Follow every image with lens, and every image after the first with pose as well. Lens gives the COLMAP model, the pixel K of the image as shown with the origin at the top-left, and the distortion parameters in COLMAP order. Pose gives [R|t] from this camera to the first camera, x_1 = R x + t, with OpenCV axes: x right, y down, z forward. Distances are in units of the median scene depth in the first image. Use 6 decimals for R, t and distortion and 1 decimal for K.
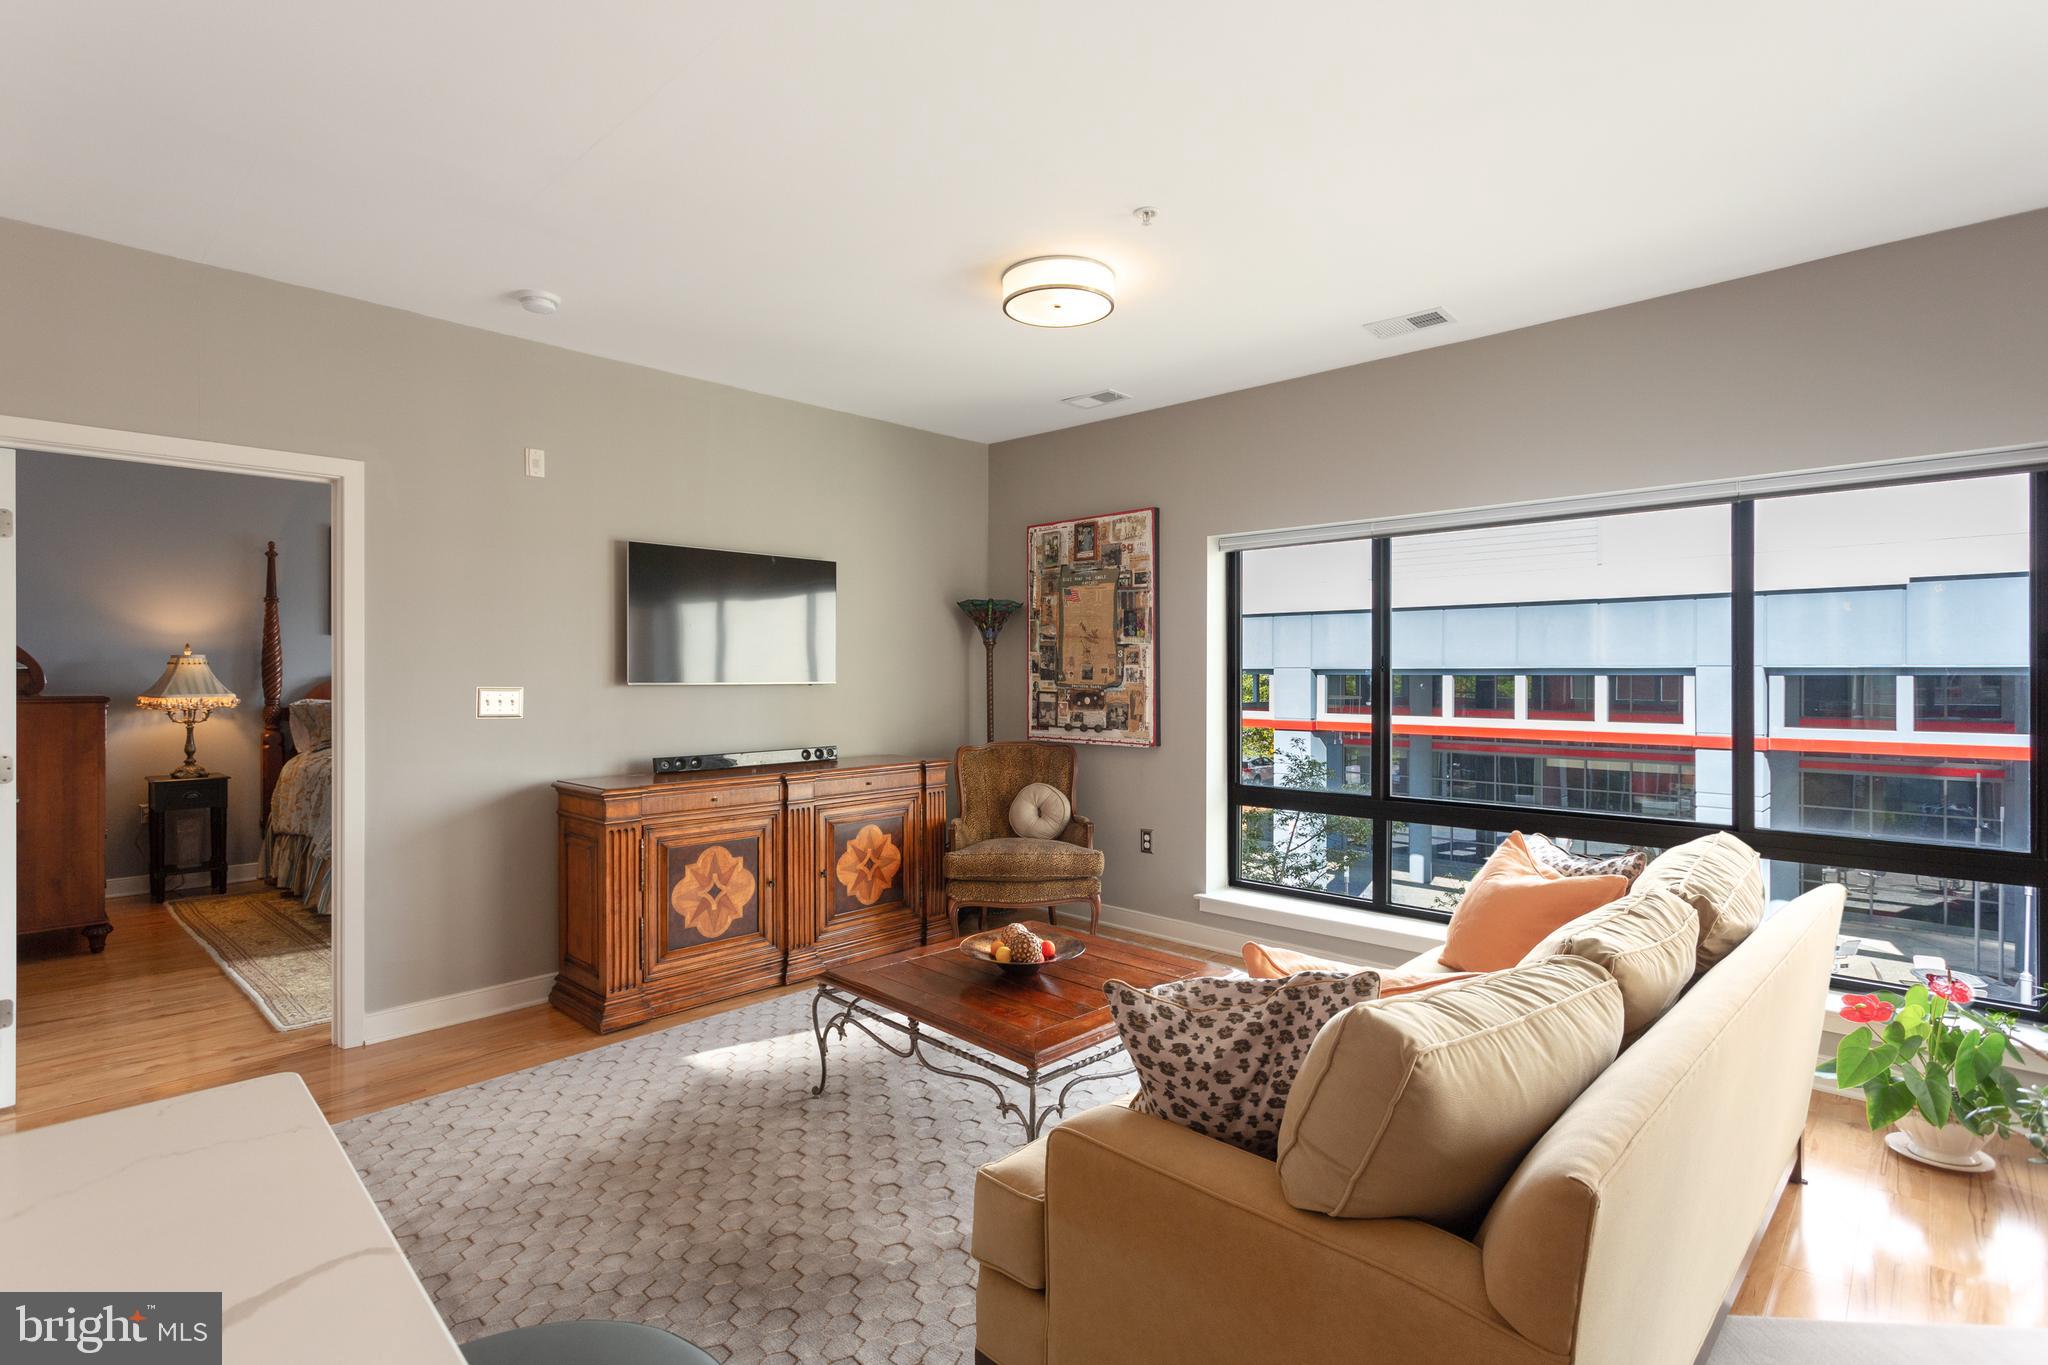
lens RADIAL K [[986.3, 0, 1022.4], [0, 986.3, 675.0], [0, 0, 1]] dist [0.004685, 0.000808]
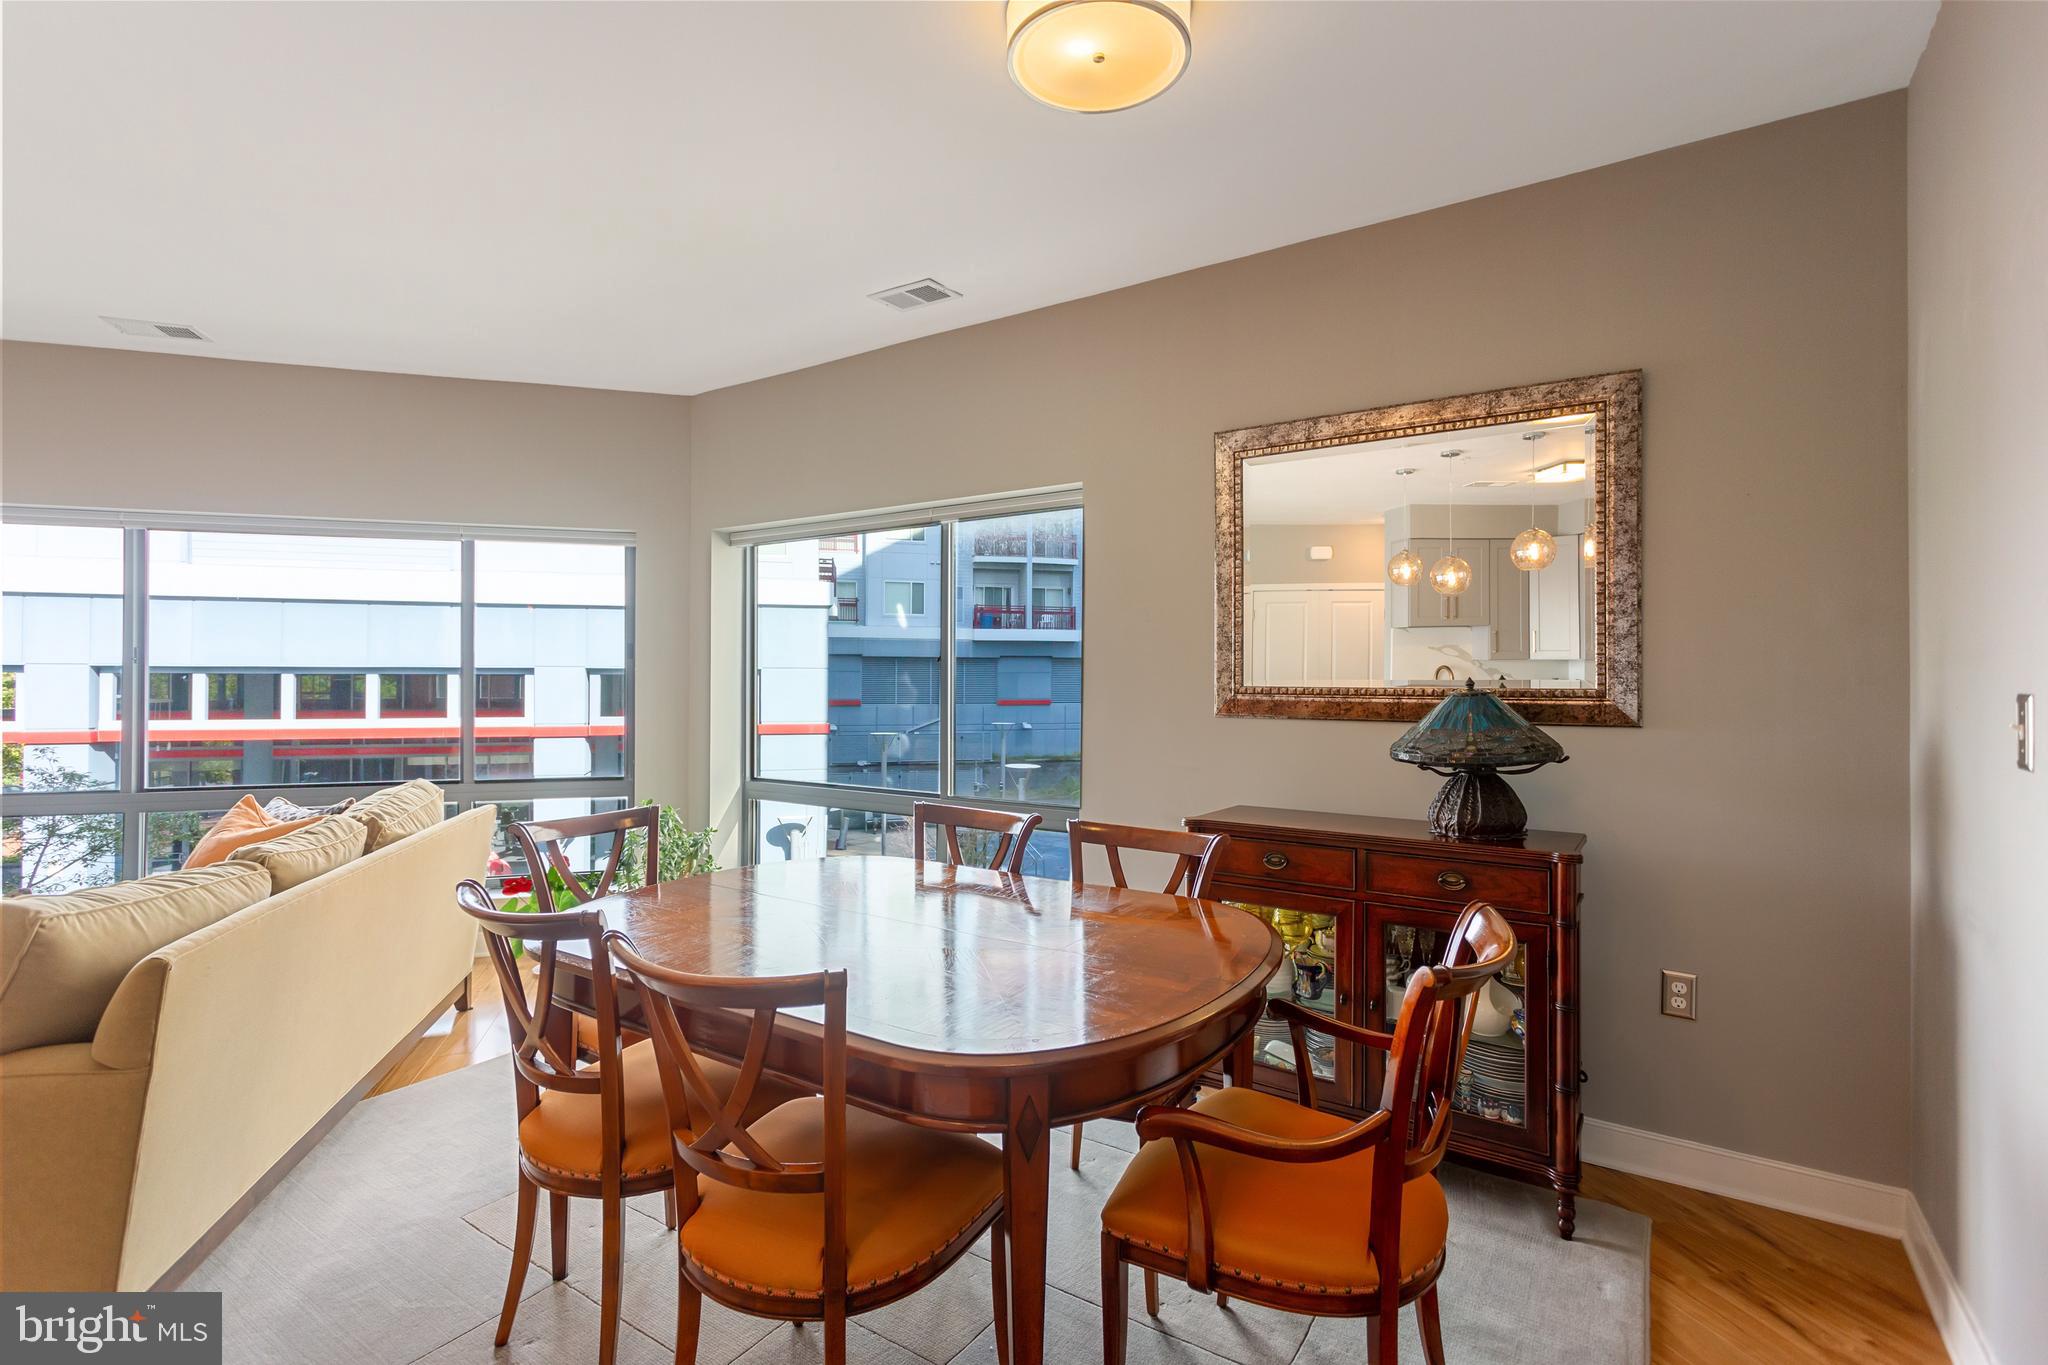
lens RADIAL K [[971.9, 0, 1022.9], [0, 971.9, 668.1], [0, 0, 1]] dist [0.001373, 0.000571]
pose [[0.505204, 0.007880, 0.862964, -0.028470], [-0.001319, 0.999964, -0.008358, 0.008186], [-0.862999, 0.003084, 0.505196, -0.259339]]
